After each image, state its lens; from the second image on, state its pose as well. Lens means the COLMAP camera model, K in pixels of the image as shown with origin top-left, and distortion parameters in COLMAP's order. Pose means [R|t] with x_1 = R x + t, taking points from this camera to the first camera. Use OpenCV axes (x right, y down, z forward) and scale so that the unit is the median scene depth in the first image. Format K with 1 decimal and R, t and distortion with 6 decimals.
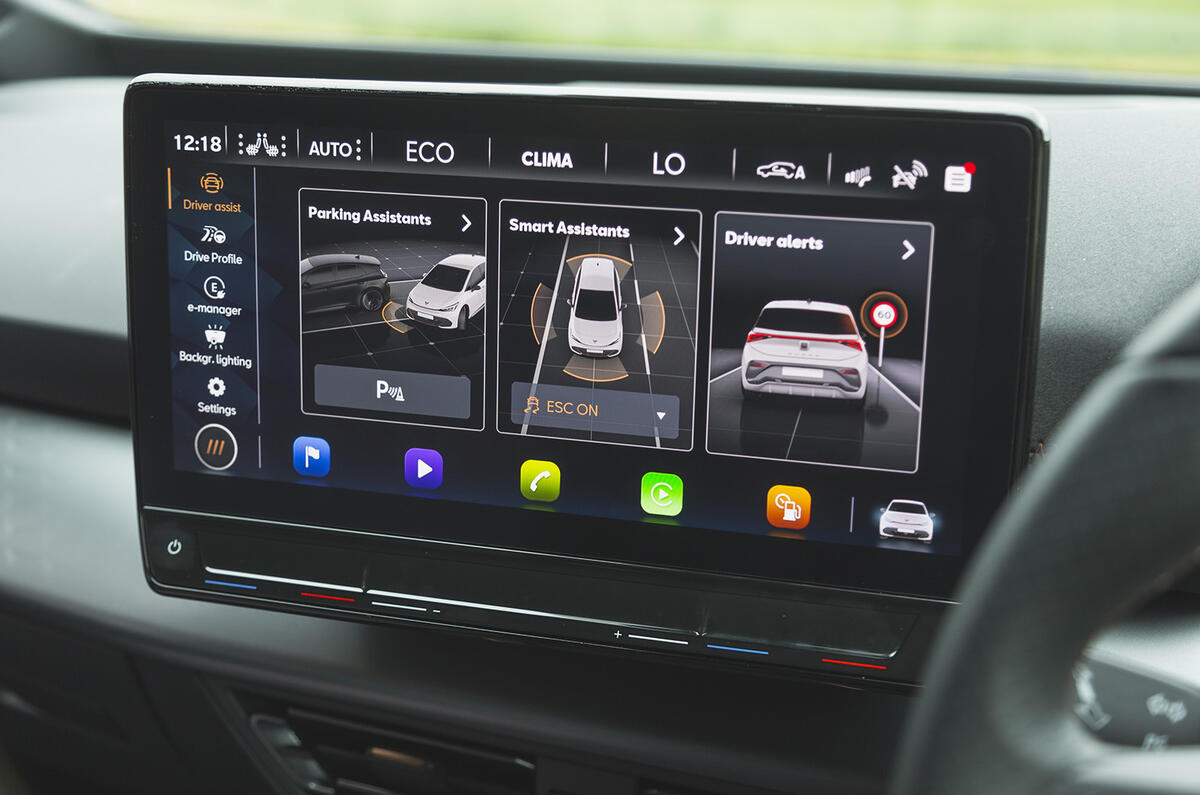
lens RADIAL K [[1741.9, 0, 595.6], [0, 1741.9, 393.8], [0, 0, 1]] dist [-0.014851, 0.000000]
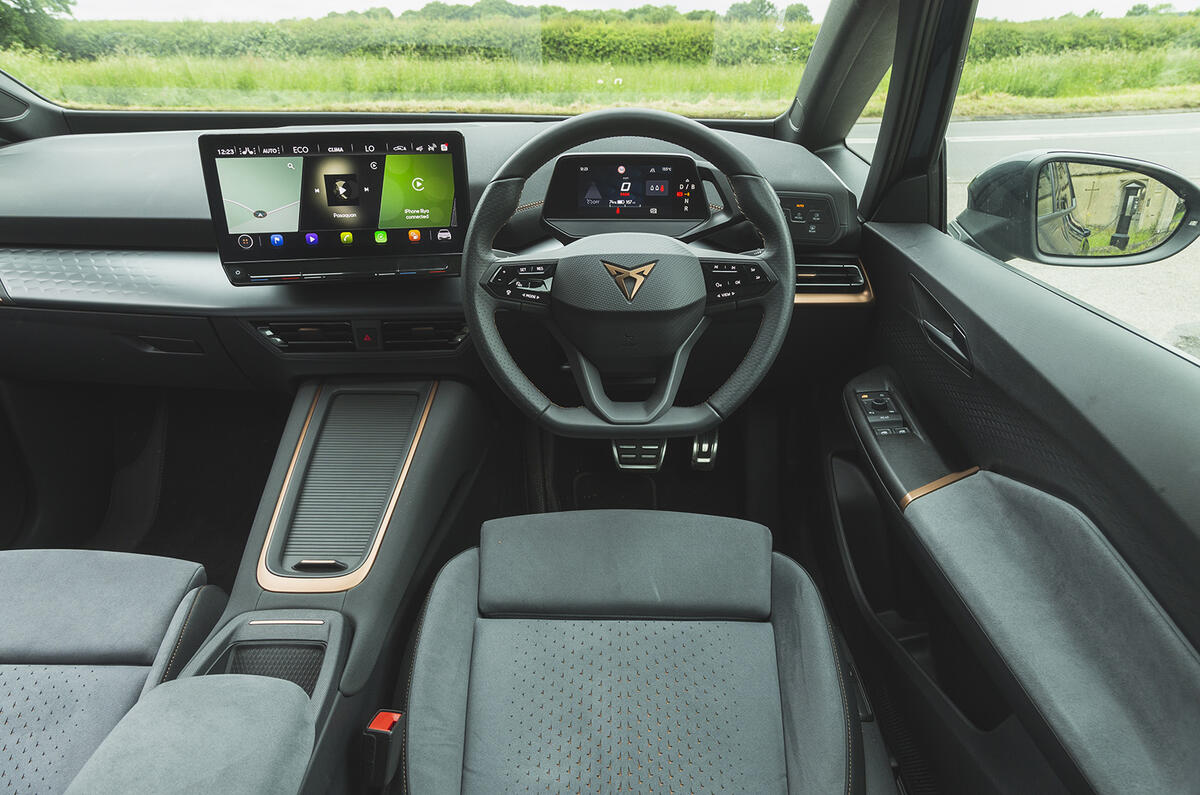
lens RADIAL K [[810.3, 0, 605.3], [0, 810.3, 410.6], [0, 0, 1]] dist [0.009515, -0.000969]
pose [[0.890178, -0.198670, 0.410016, -0.342925], [0.123859, 0.971553, 0.201850, 0.133521], [-0.438454, -0.128898, 0.889462, -0.904834]]
